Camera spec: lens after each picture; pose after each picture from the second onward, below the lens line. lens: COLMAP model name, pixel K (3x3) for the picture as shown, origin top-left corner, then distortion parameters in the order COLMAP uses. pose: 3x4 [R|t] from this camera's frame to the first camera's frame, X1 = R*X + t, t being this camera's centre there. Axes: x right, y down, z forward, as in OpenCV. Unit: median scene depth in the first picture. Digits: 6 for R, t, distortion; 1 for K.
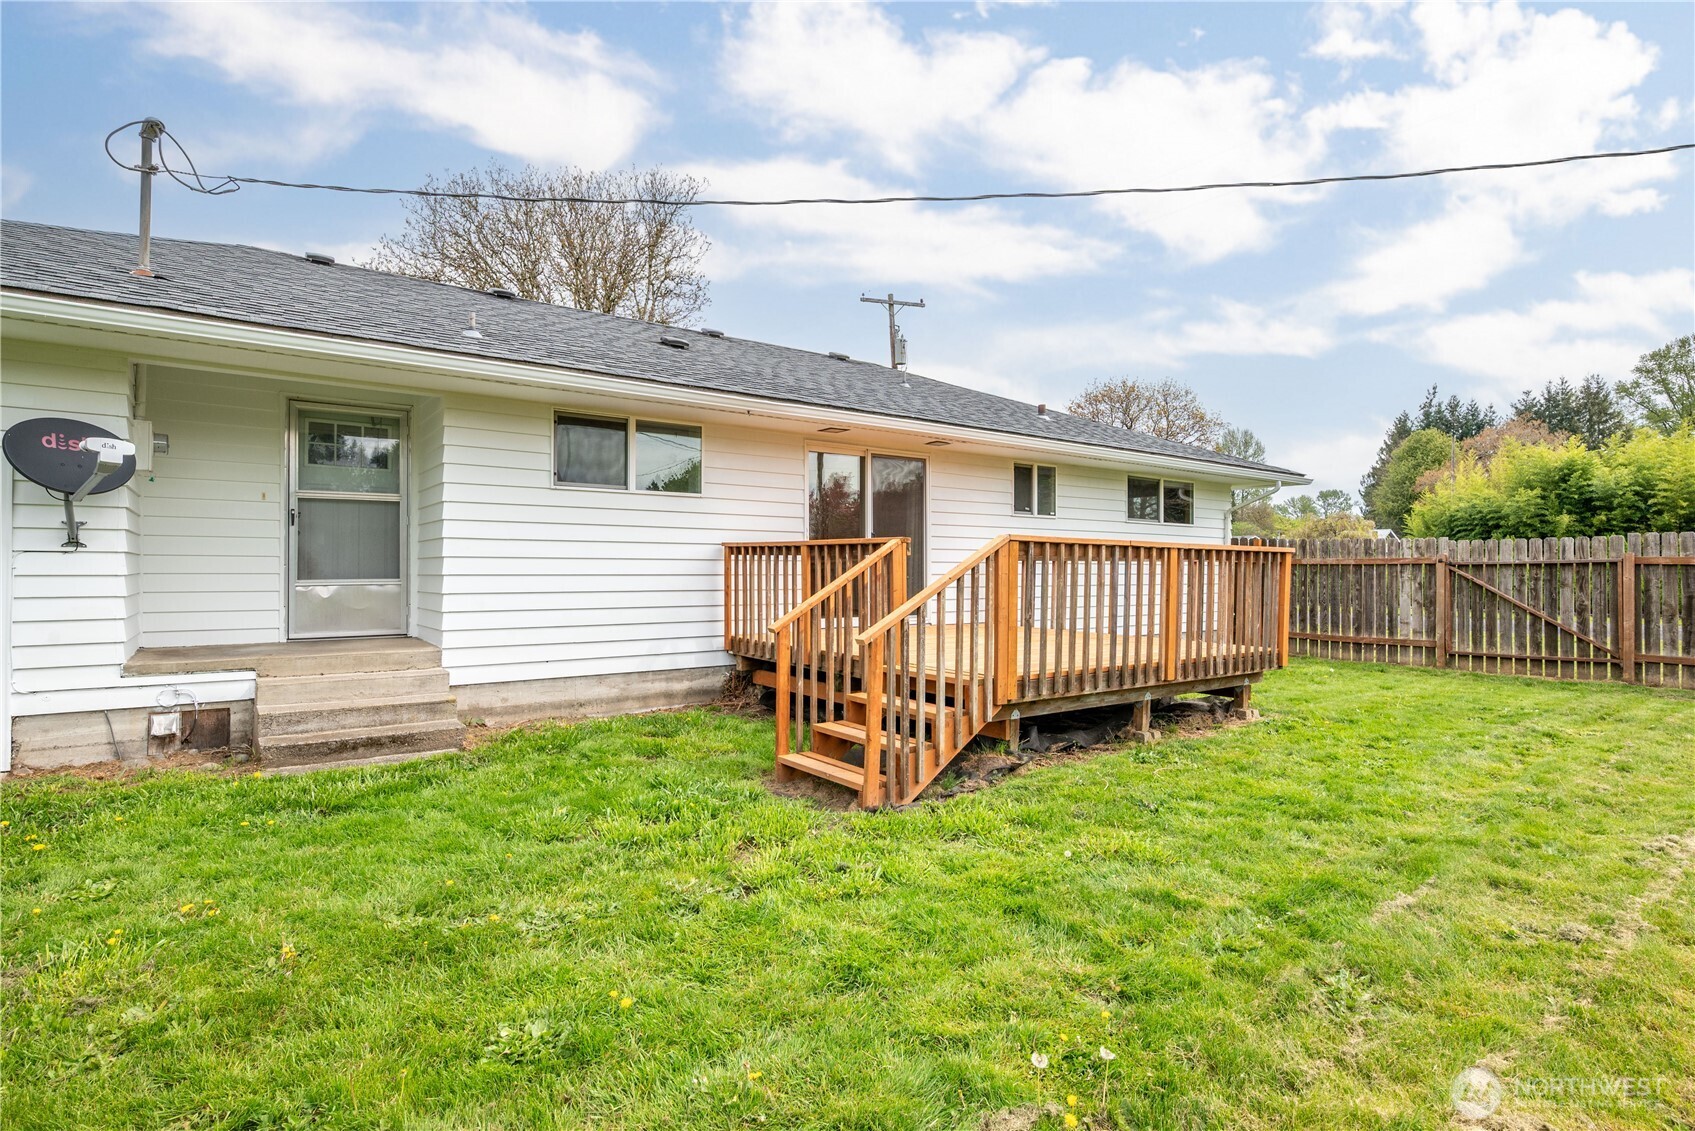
lens RADIAL K [[836.8, 0, 847.5], [0, 836.8, 565.5], [0, 0, 1]] dist [-0.000271, 0.000006]
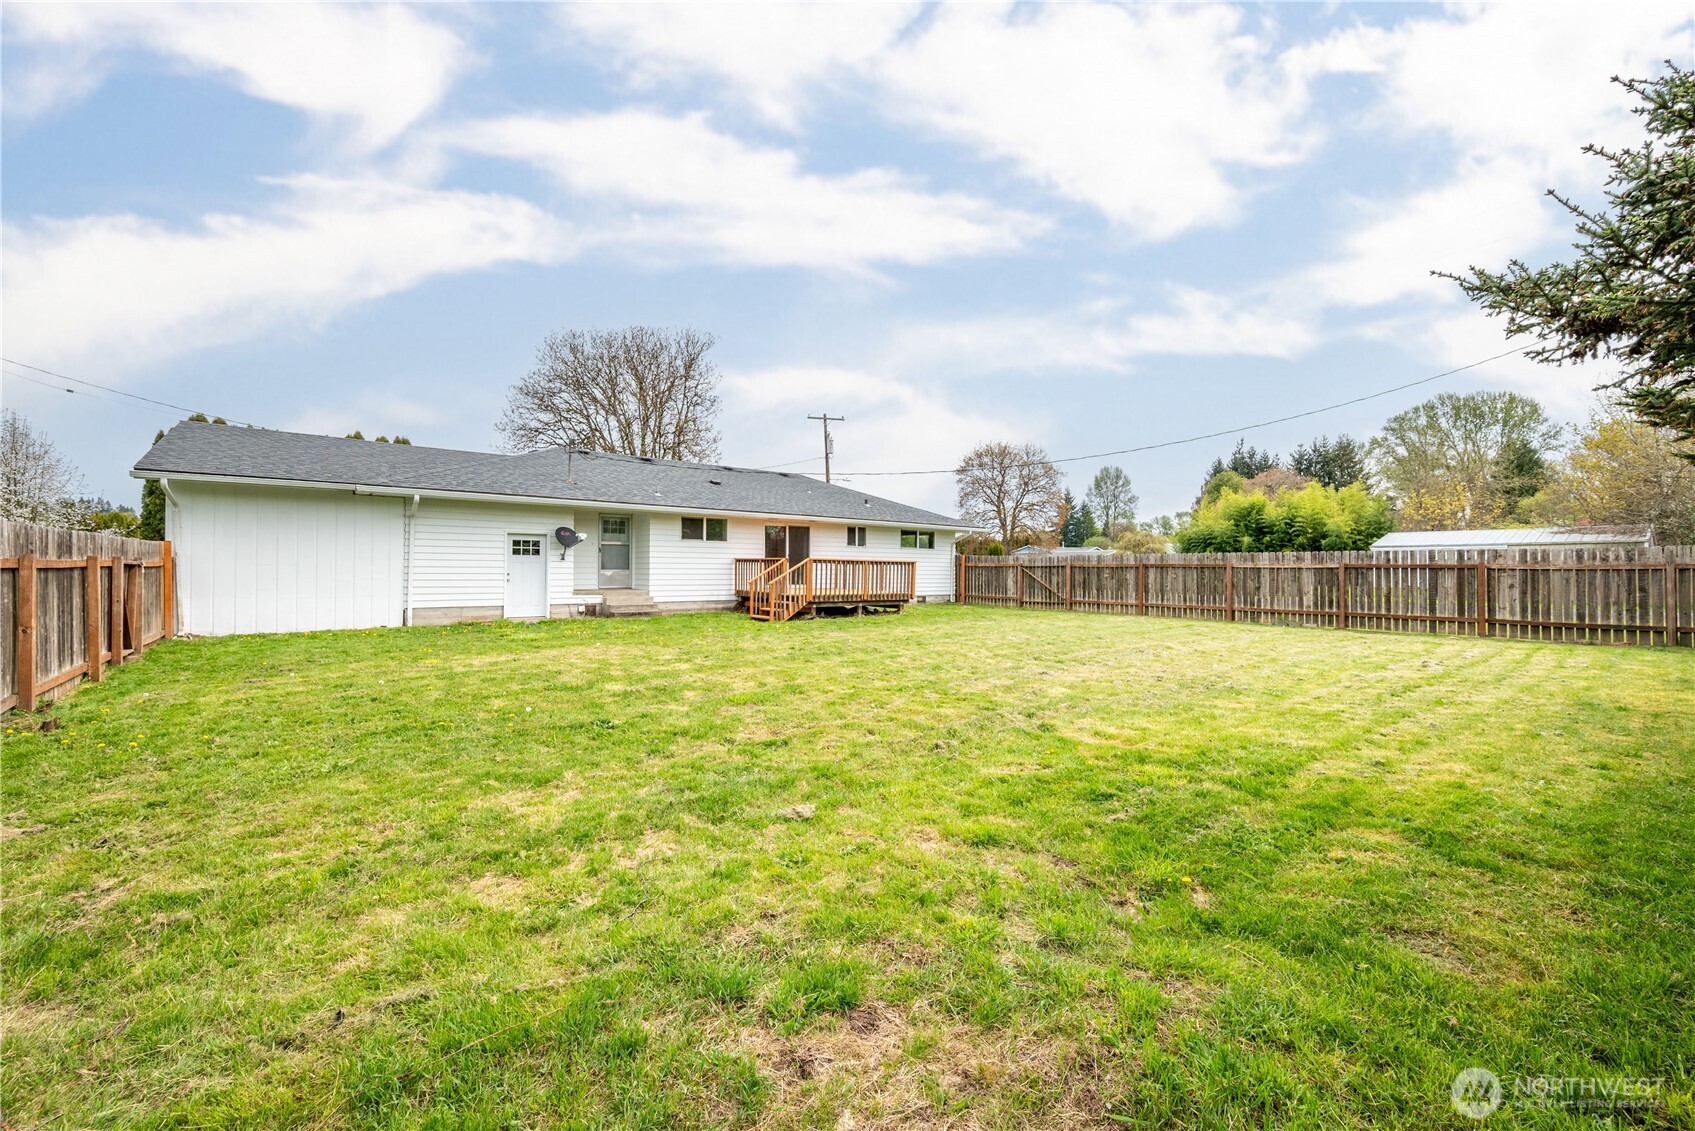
lens RADIAL K [[662.3, 0, 847.5], [0, 662.3, 565.5], [0, 0, 1]] dist [-0.000086, 0.000014]
pose [[0.999361, 0.003579, 0.035570, 0.157737], [-0.003509, 0.999992, -0.002030, 0.001951], [-0.035577, 0.001904, 0.999365, -1.269387]]
